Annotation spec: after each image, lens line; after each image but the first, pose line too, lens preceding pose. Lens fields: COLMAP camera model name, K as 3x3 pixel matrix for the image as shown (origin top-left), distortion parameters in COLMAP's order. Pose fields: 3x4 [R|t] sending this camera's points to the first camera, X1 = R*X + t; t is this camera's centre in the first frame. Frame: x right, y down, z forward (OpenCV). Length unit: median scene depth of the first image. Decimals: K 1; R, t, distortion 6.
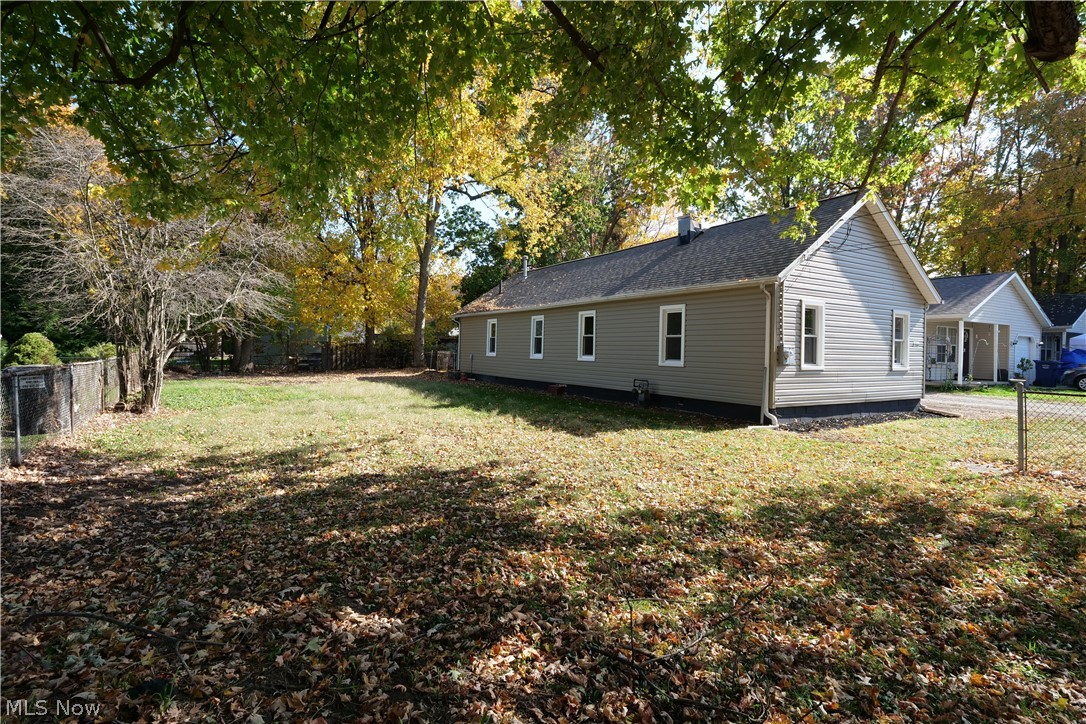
lens RADIAL K [[527.0, 0, 533.5], [0, 527.0, 353.2], [0, 0, 1]] dist [-0.014815, -0.001268]
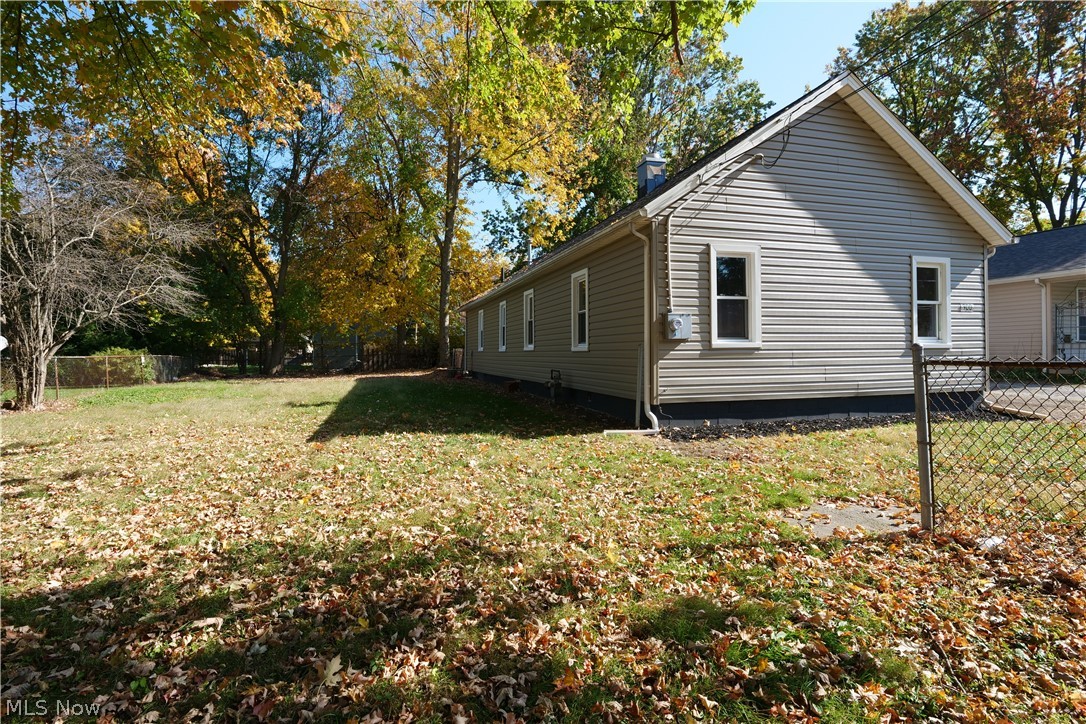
lens RADIAL K [[527.0, 0, 533.5], [0, 527.0, 353.2], [0, 0, 1]] dist [-0.014815, -0.001268]
pose [[0.967306, -0.026767, -0.252196, 0.448295], [0.025220, 0.999638, -0.009364, 0.038353], [0.252355, 0.002697, 0.967631, 0.280932]]
